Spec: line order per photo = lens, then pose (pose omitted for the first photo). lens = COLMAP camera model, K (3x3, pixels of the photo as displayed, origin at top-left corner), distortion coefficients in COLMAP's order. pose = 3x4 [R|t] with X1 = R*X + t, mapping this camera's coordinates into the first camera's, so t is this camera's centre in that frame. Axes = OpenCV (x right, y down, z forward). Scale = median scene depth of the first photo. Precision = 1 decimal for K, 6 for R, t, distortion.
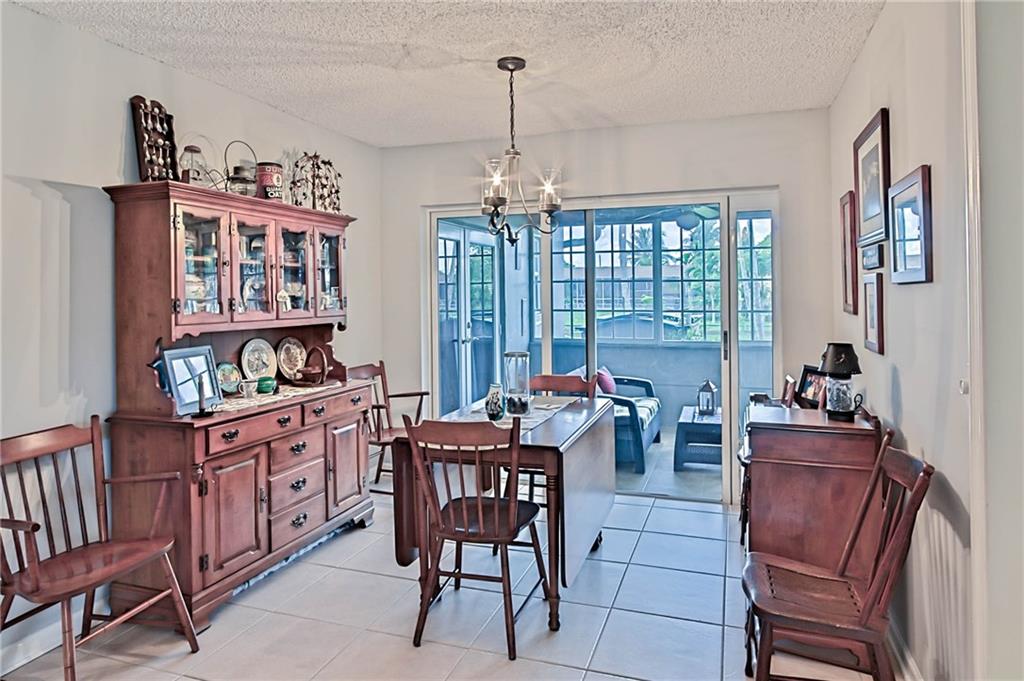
lens RADIAL K [[622.5, 0, 519.7], [0, 622.5, 287.8], [0, 0, 1]] dist [0.005648, 0.000030]
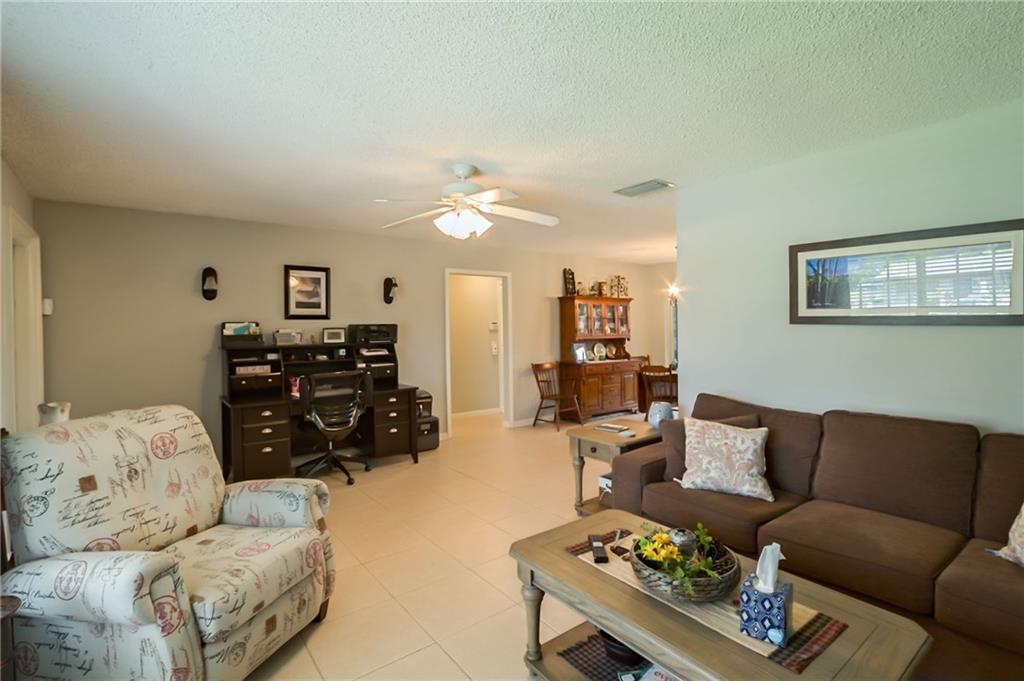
lens RADIAL K [[493.2, 0, 513.6], [0, 493.2, 338.2], [0, 0, 1]] dist [-0.017315, 0.000637]
pose [[0.832892, 0.009726, -0.553350, 0.567387], [0.011186, 0.999345, 0.034402, -0.025173], [0.553322, -0.034843, 0.832238, -1.240280]]
